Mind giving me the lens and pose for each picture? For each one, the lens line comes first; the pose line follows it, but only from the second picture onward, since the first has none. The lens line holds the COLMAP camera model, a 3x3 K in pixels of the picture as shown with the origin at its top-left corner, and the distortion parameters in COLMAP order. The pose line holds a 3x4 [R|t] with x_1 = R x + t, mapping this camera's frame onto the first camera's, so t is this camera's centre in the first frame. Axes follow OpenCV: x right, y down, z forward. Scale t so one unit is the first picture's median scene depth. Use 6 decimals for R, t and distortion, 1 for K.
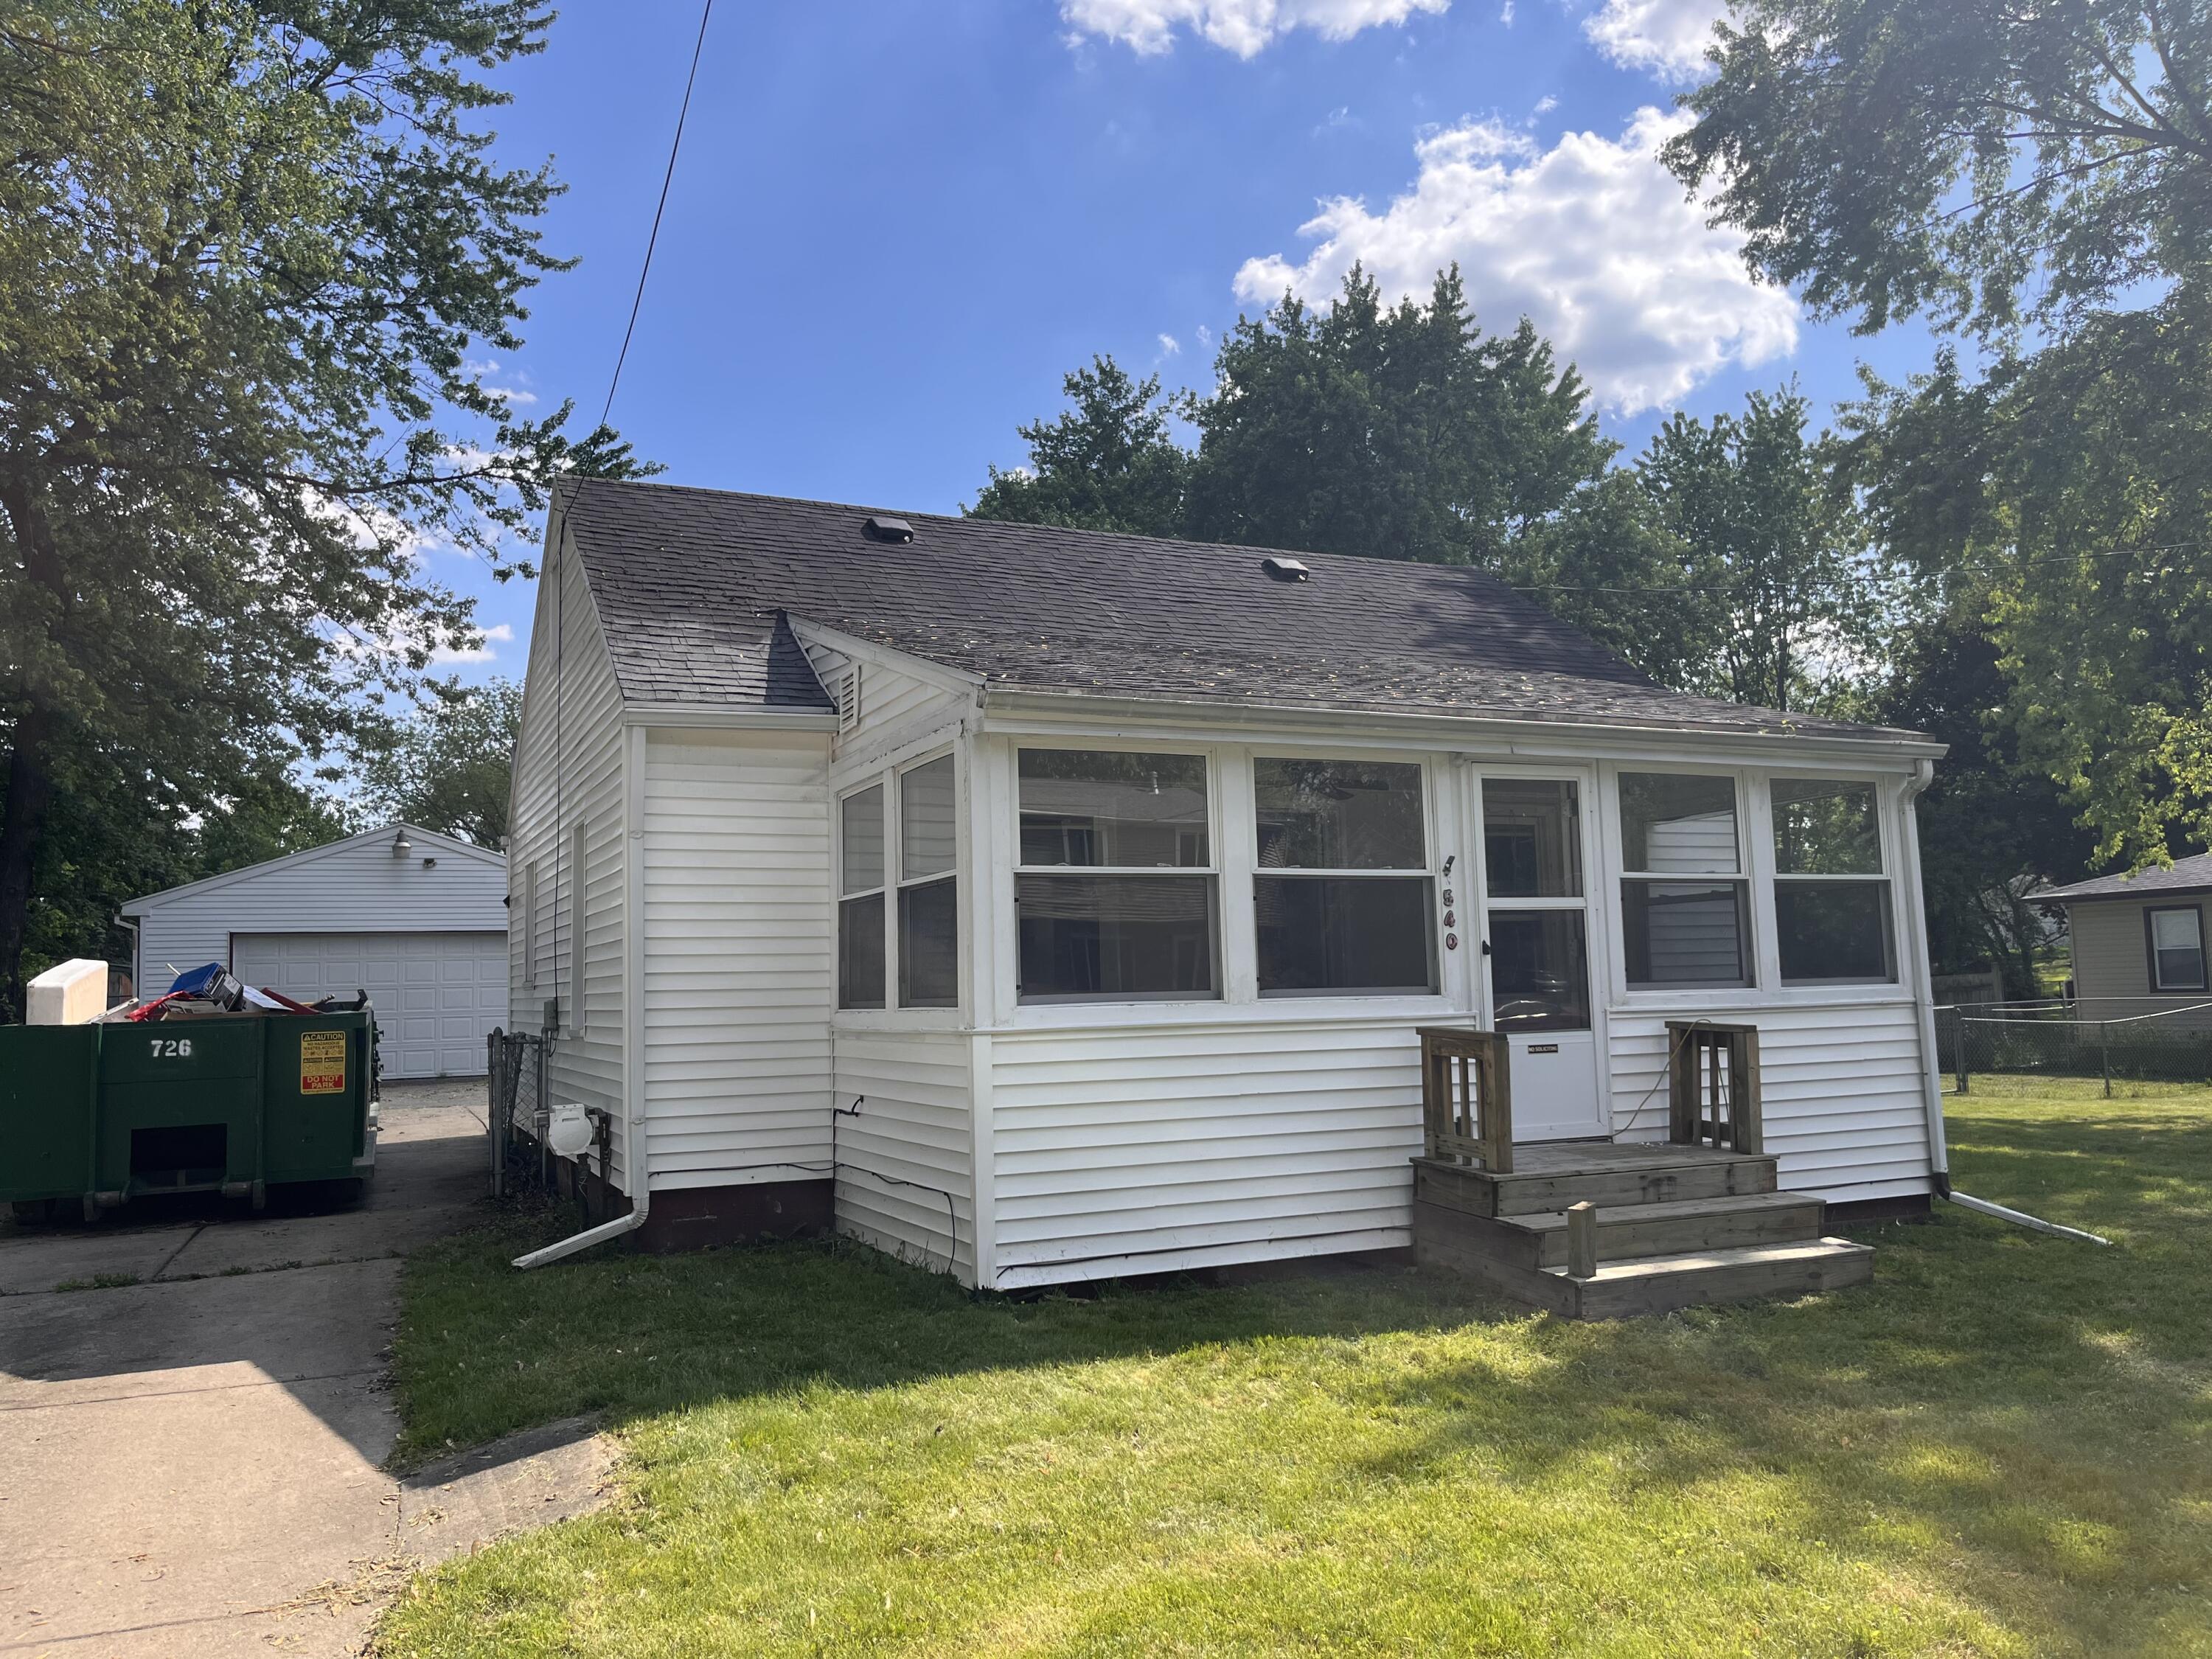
lens RADIAL K [[1659.0, 0, 1106.0], [0, 1659.0, 829.5], [0, 0, 1]] dist [0.000588, 0.000153]
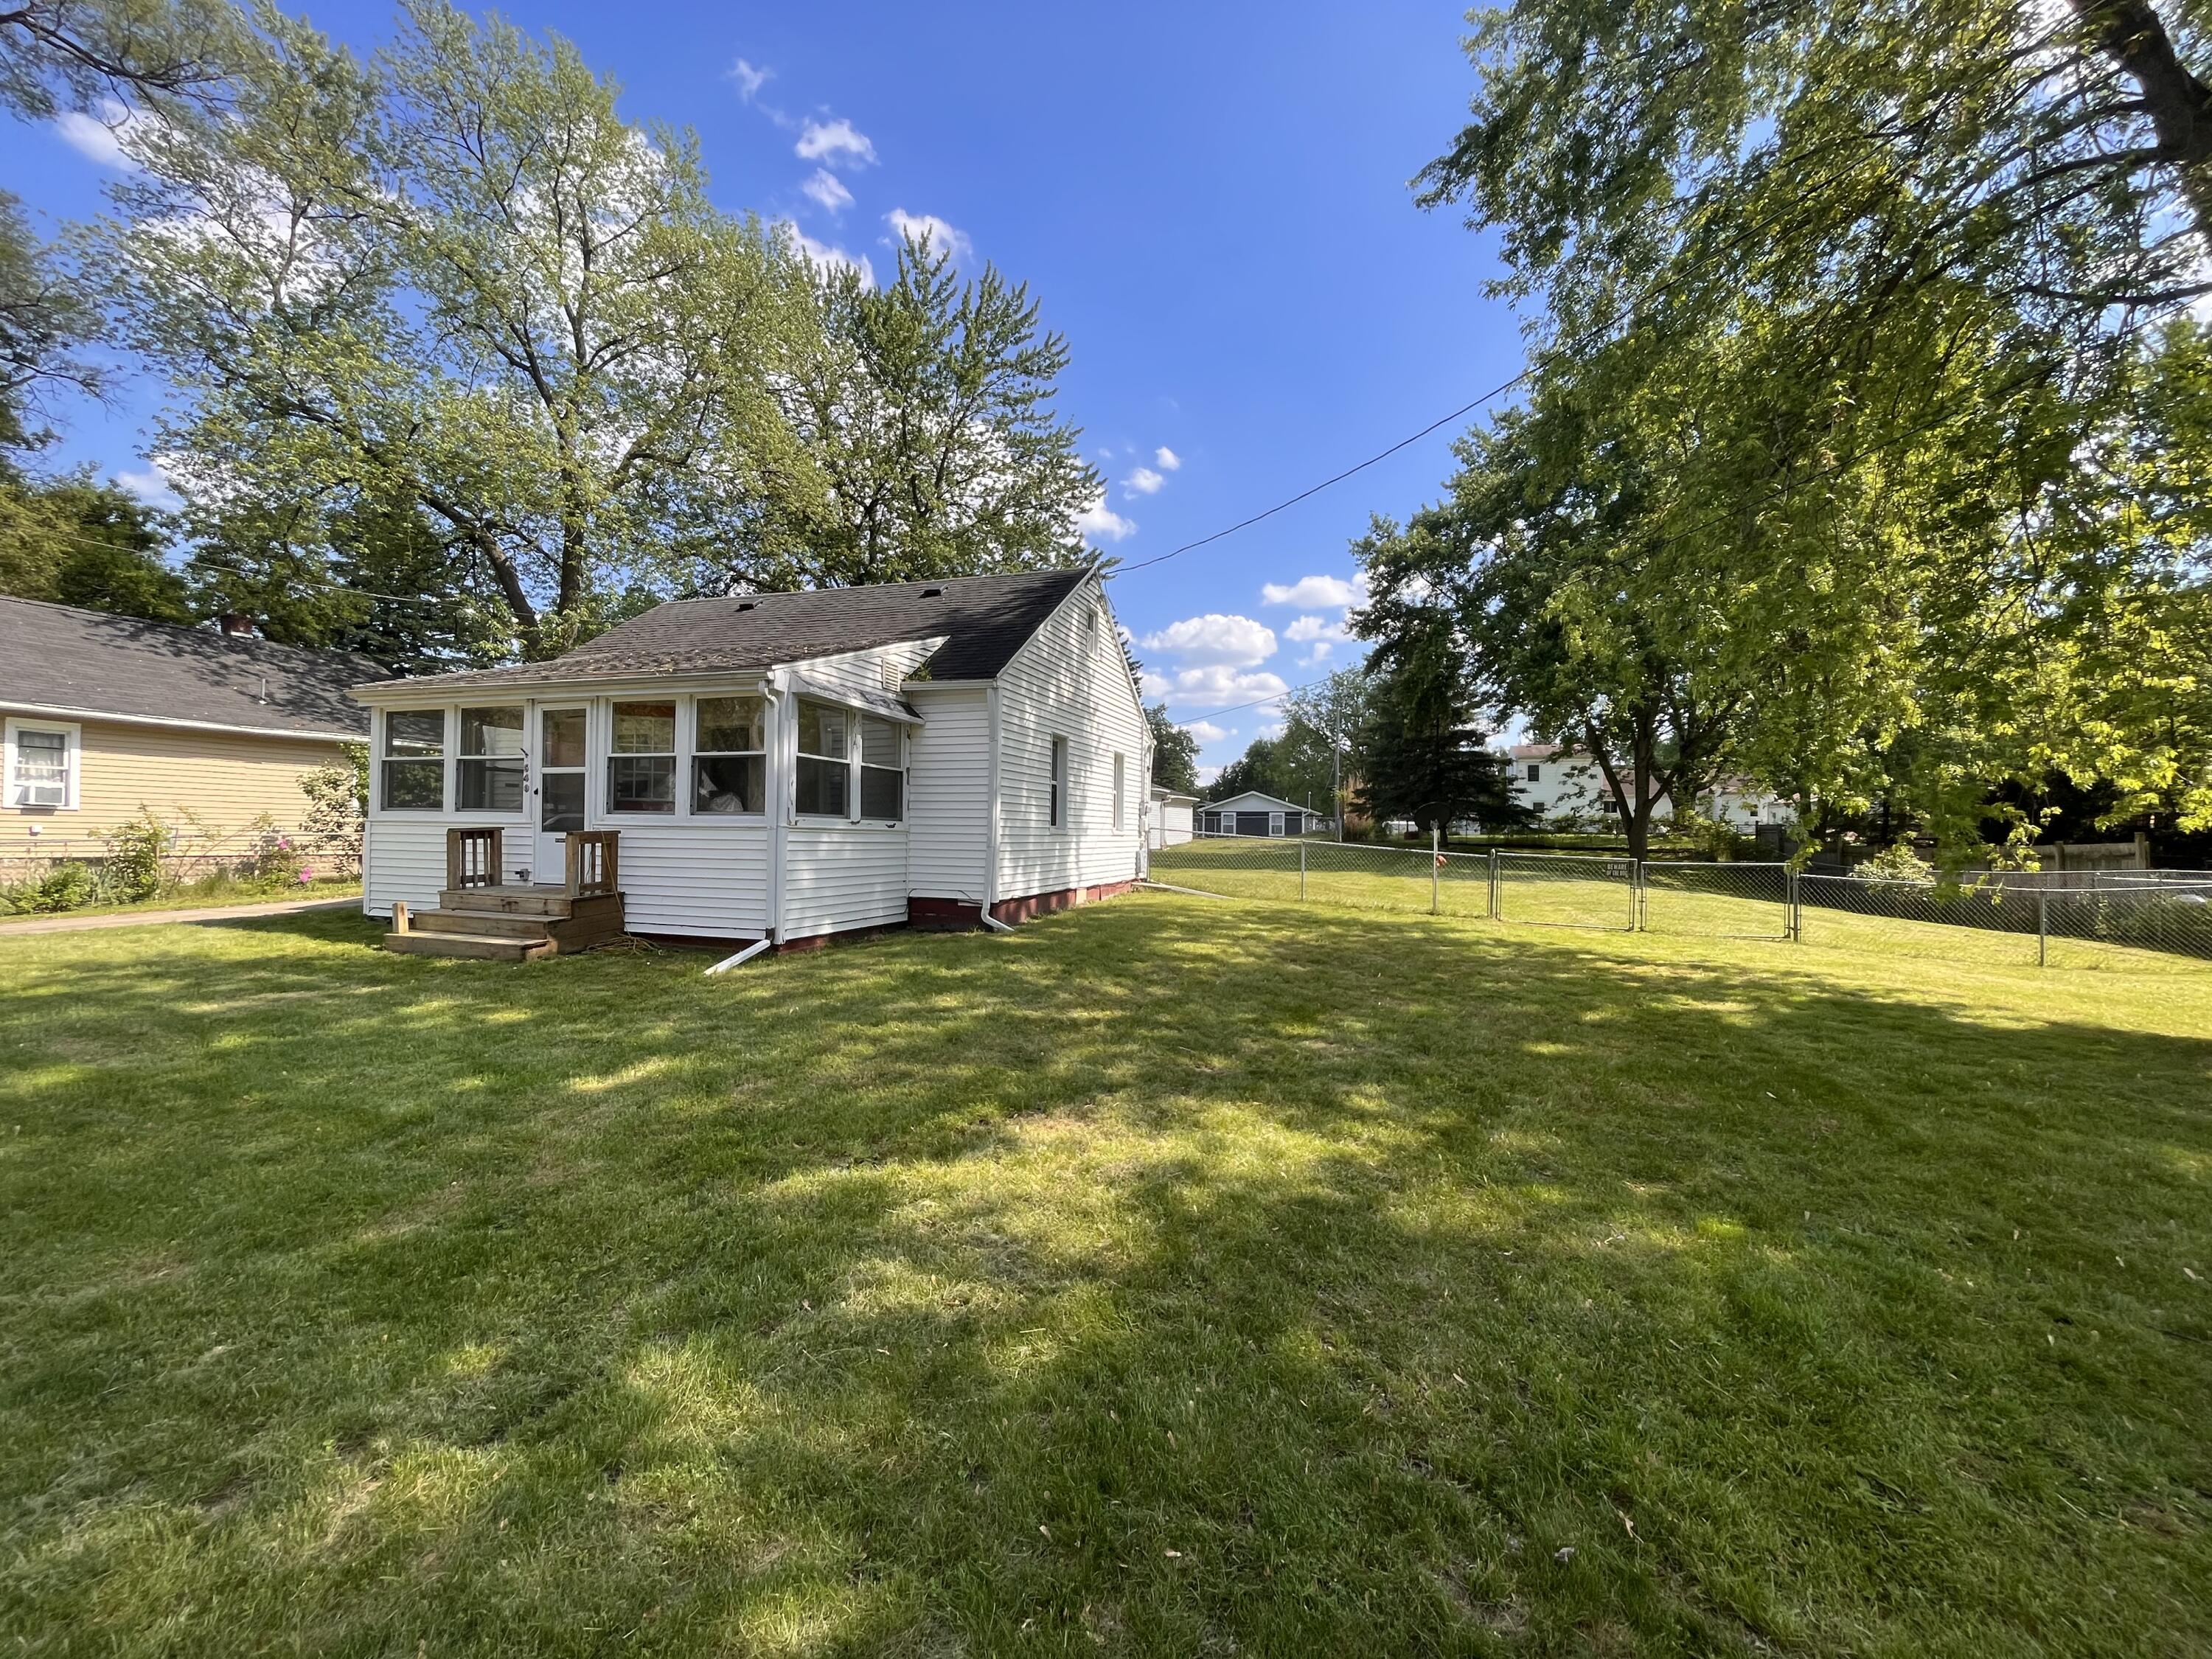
lens RADIAL K [[902.4, 0, 1097.3], [0, 902.4, 822.8], [0, 0, 1]] dist [-0.000790, 0.000072]
pose [[0.699499, 0.040812, -0.713467, 1.524494], [0.033150, 0.995440, 0.089442, 0.030517], [0.713864, -0.086216, 0.694957, 0.679351]]
